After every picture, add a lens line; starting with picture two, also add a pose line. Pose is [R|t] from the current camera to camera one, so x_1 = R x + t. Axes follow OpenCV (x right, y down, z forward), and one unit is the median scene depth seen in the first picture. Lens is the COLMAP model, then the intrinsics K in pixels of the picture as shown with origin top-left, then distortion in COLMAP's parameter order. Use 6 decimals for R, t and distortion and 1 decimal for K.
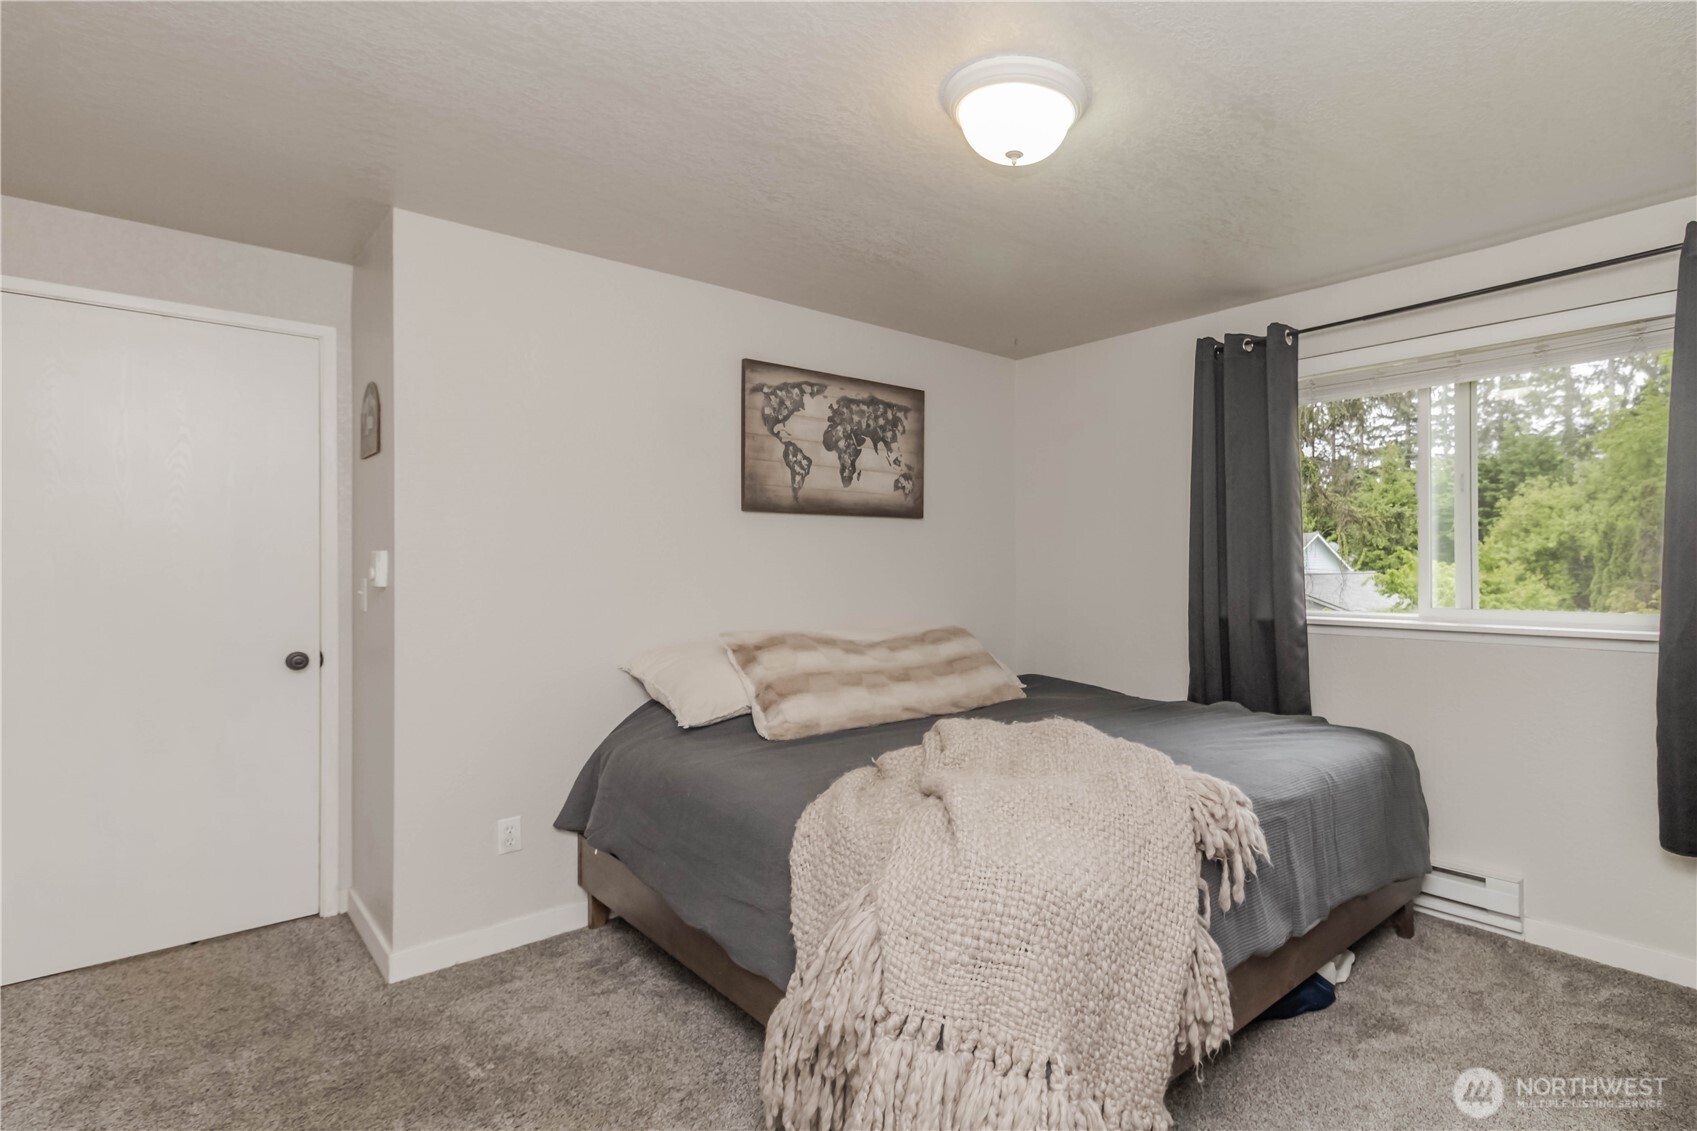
lens RADIAL K [[809.2, 0, 848.5], [0, 809.2, 561.6], [0, 0, 1]] dist [0.011534, -0.000959]
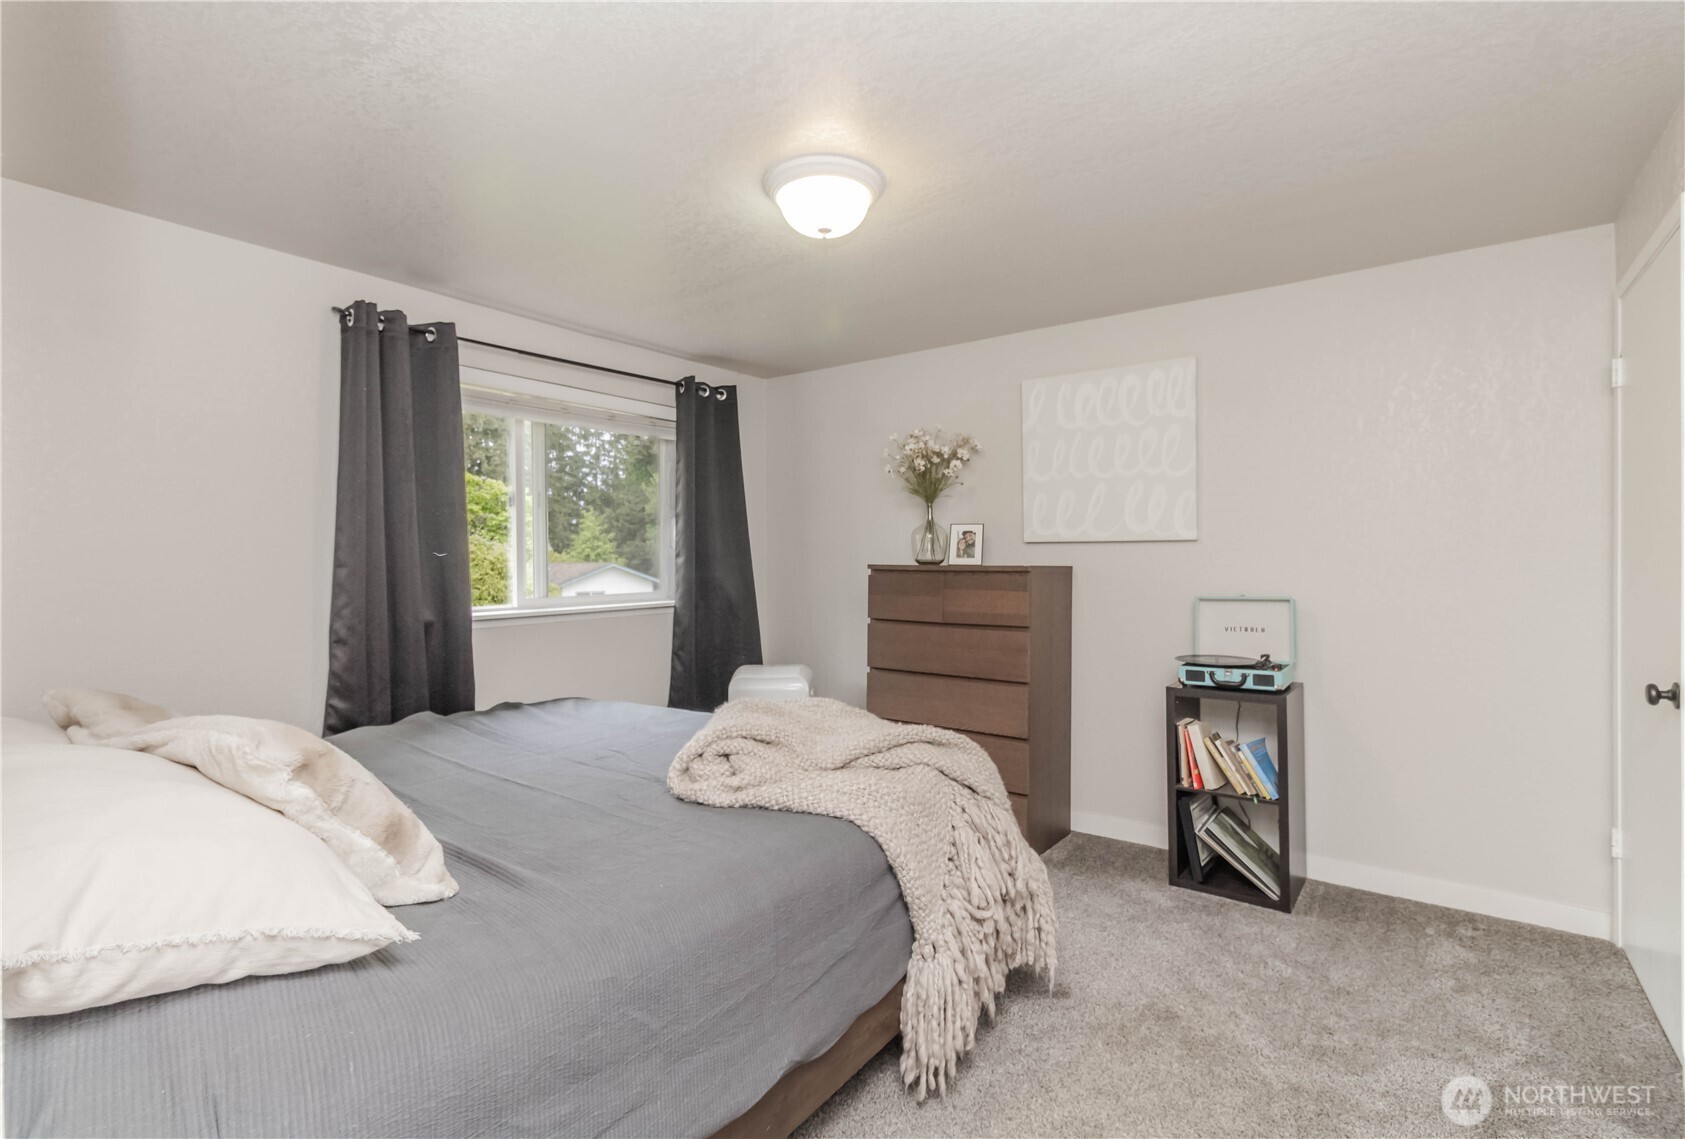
lens RADIAL K [[825.1, 0, 846.4], [0, 825.1, 568.4], [0, 0, 1]] dist [0.009331, -0.000600]
pose [[-0.255675, -0.015240, 0.966643, -0.595672], [-0.003554, 0.999884, 0.014824, -0.008149], [-0.966756, 0.000354, -0.255700, 0.801417]]
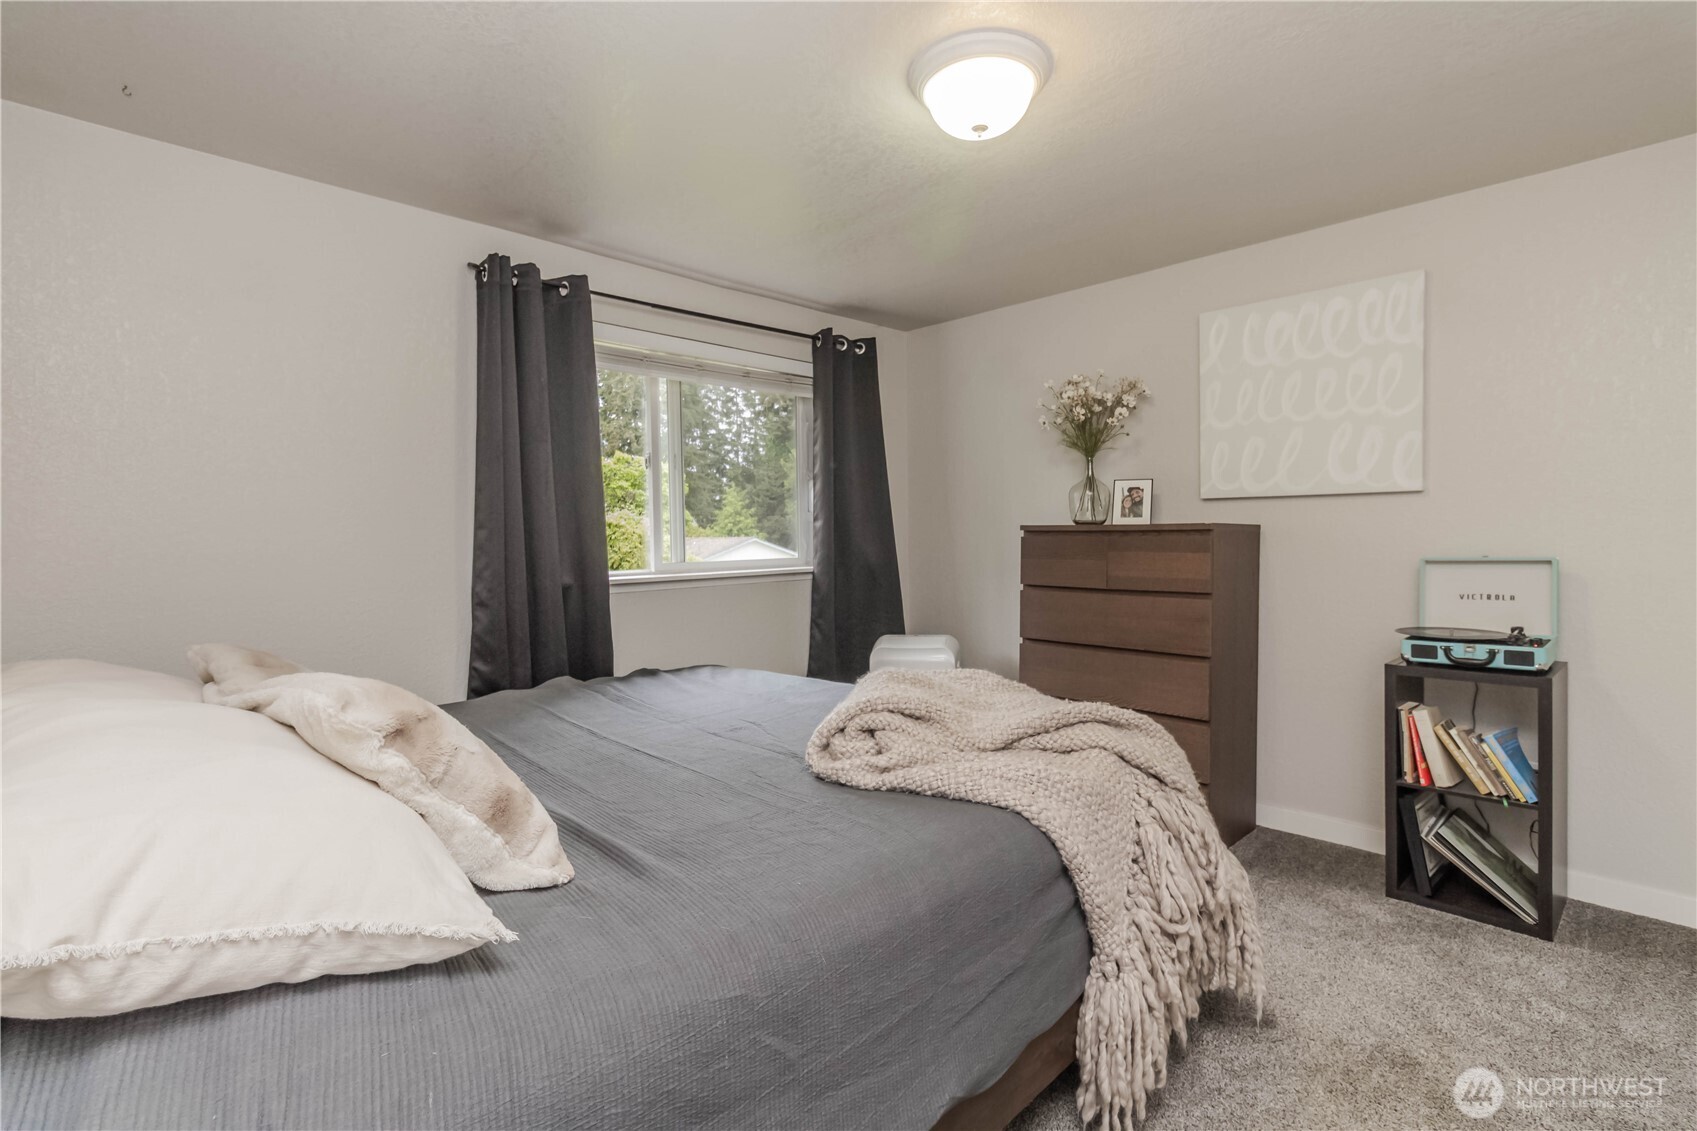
lens RADIAL K [[809.2, 0, 852.4], [0, 809.2, 573.9], [0, 0, 1]] dist [0.011534, -0.000959]
pose [[-0.101168, -0.048190, 0.993701, -0.487258], [0.005540, 0.998783, 0.049001, 0.014580], [-0.994854, 0.010462, -0.100778, 0.794265]]
